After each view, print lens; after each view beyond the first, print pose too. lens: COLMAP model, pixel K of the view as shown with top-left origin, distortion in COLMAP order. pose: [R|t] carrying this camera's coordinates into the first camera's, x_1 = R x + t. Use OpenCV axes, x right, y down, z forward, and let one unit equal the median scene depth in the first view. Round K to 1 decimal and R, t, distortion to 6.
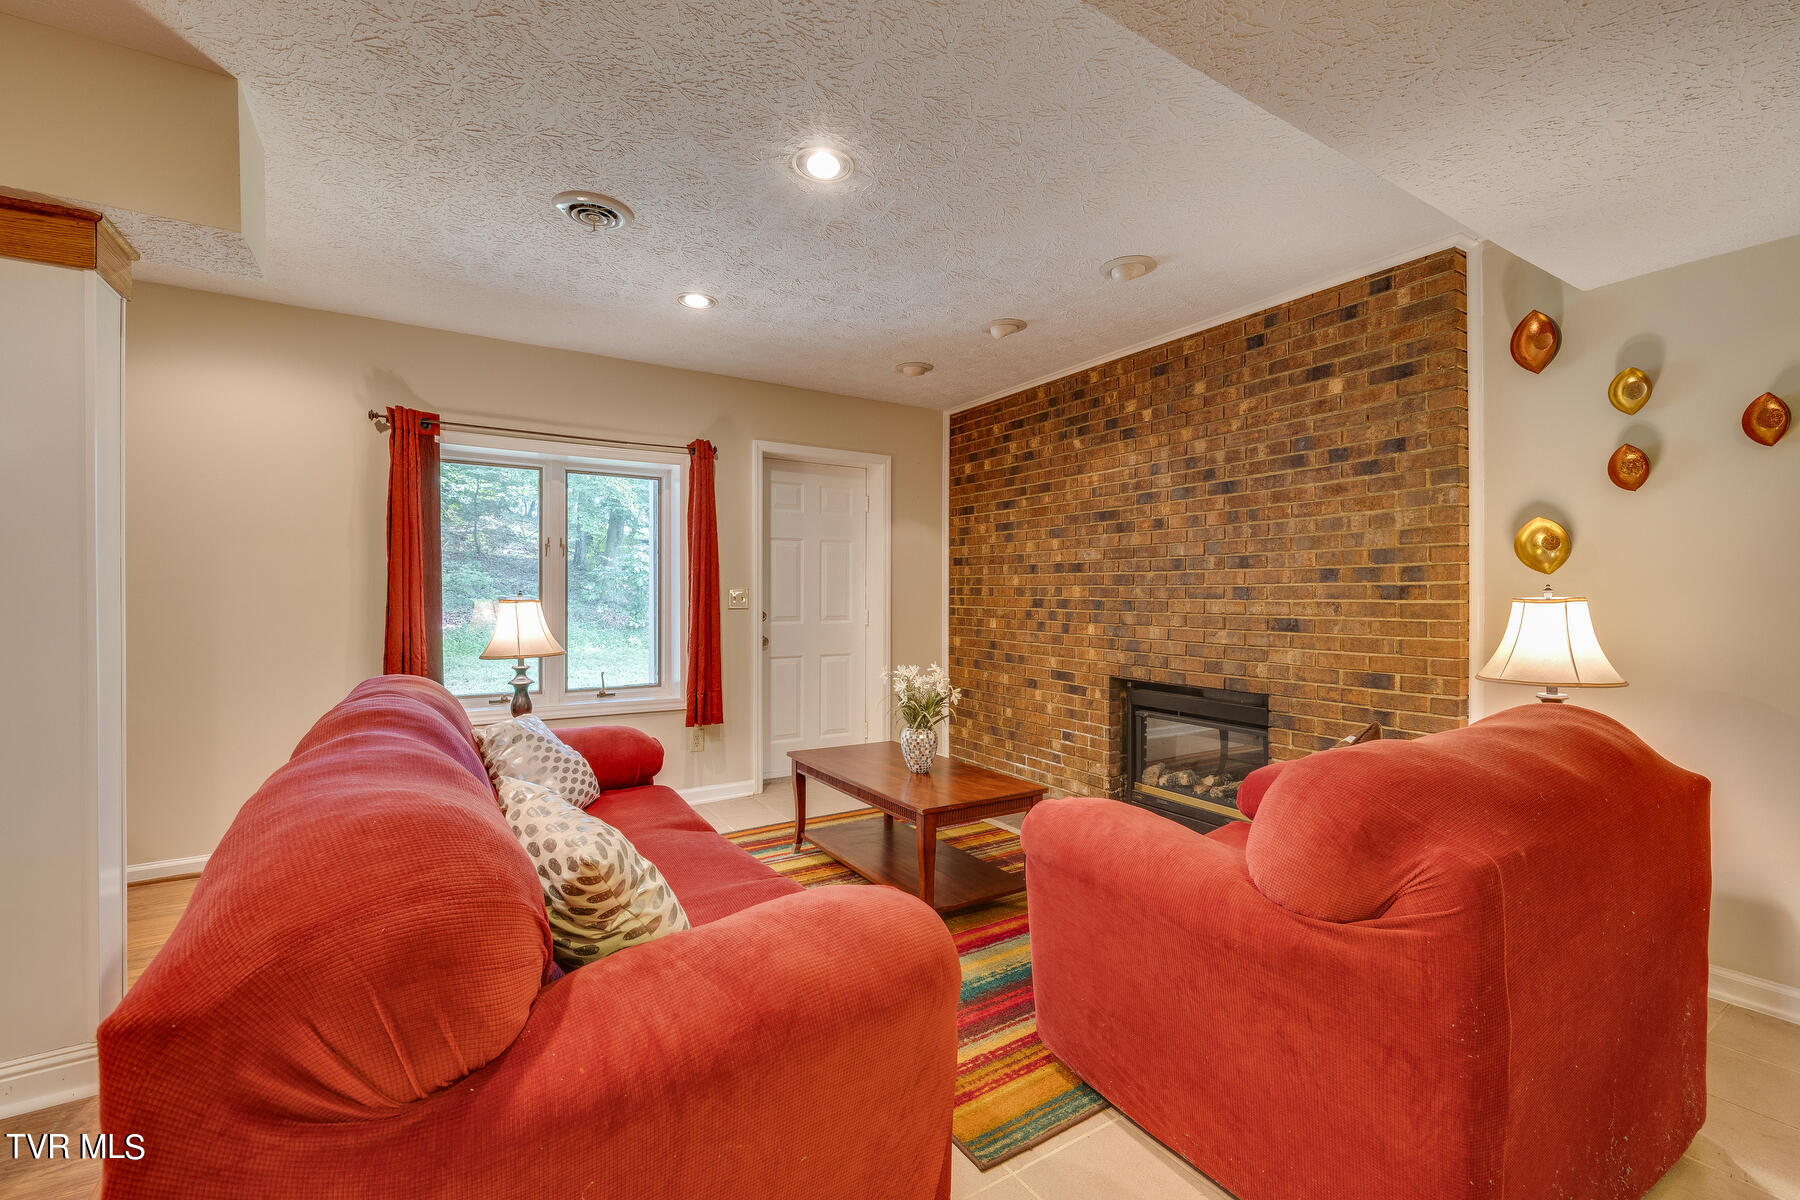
lens RADIAL K [[758.1, 0, 903.7], [0, 758.1, 593.5], [0, 0, 1]] dist [0.002083, 0.000060]
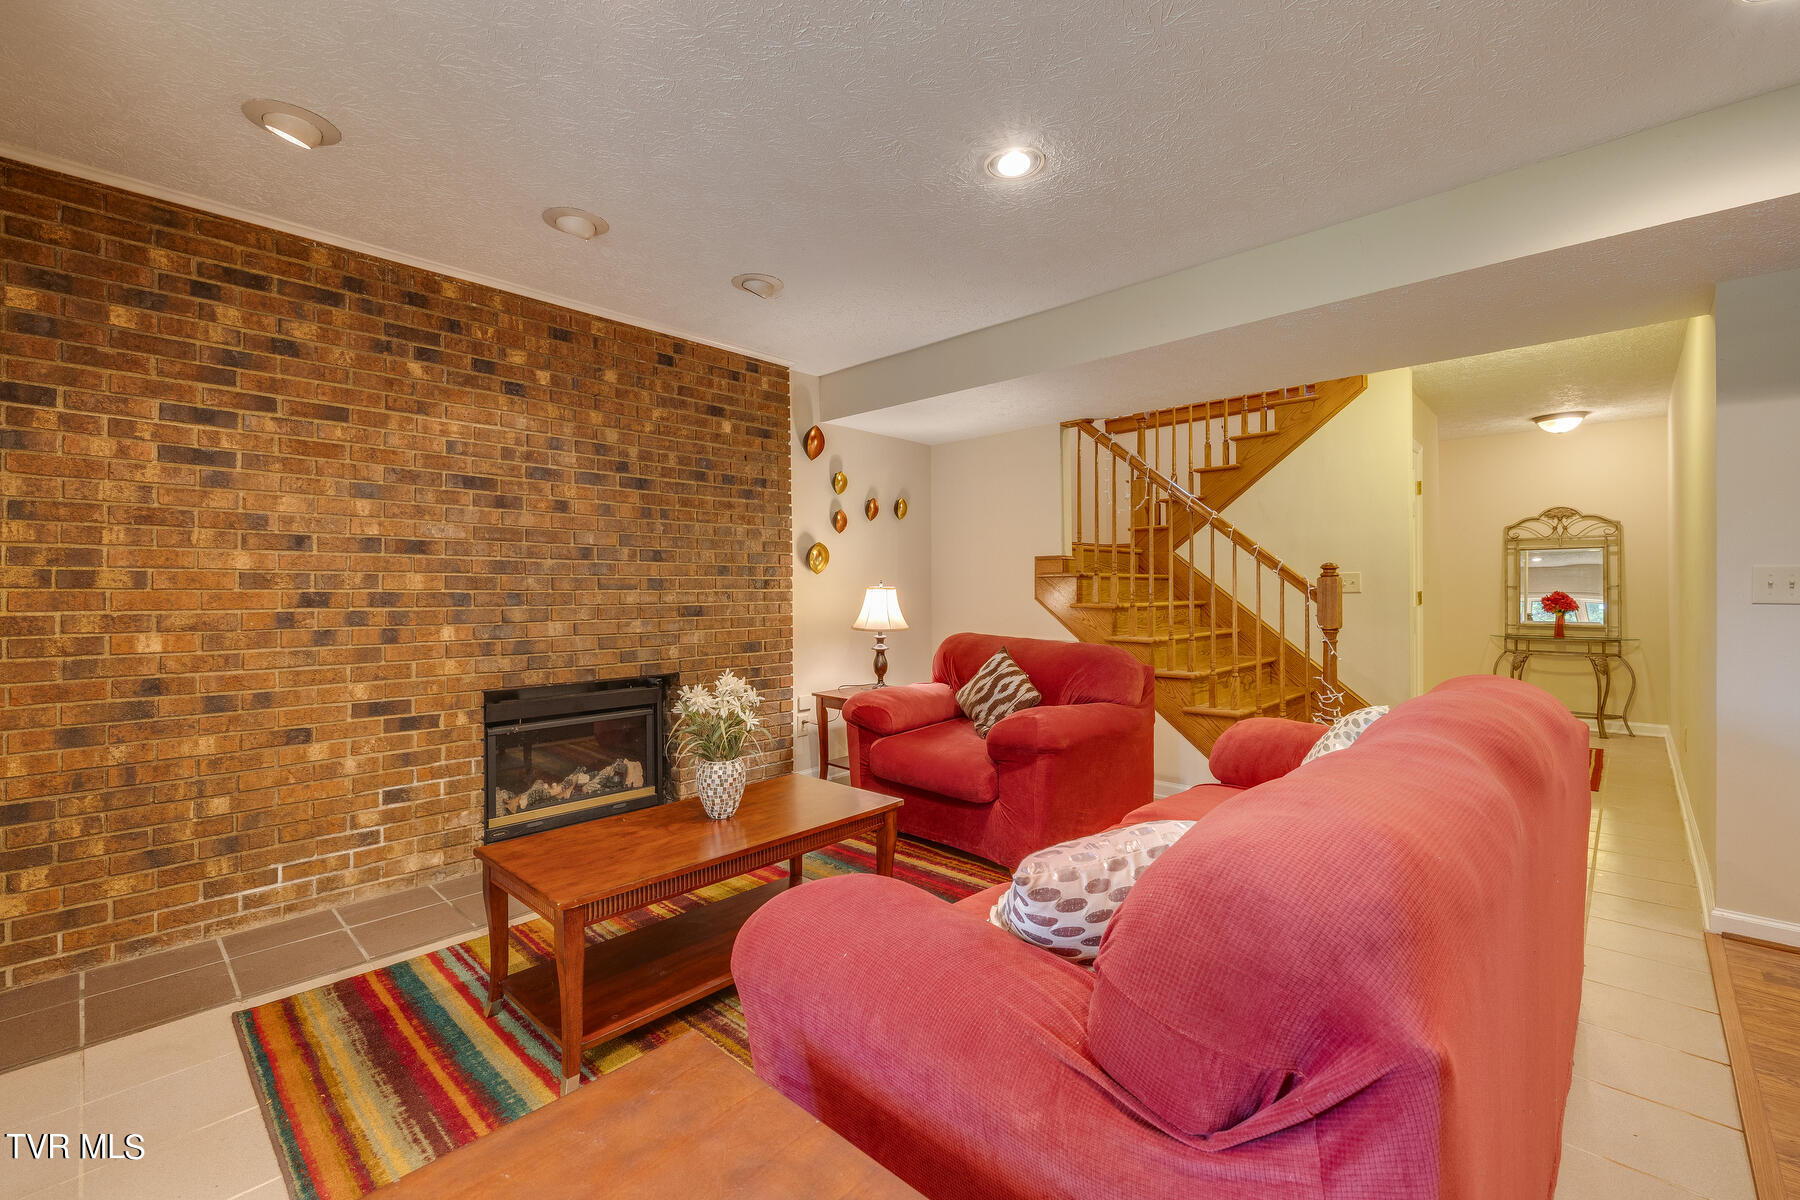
lens RADIAL K [[758.1, 0, 903.7], [0, 758.1, 593.5], [0, 0, 1]] dist [0.002083, 0.000060]
pose [[-0.243168, -0.000518, 0.969984, -0.628902], [0.006984, 0.999973, 0.002285, 0.011526], [-0.969959, 0.007330, -0.243158, 0.830168]]
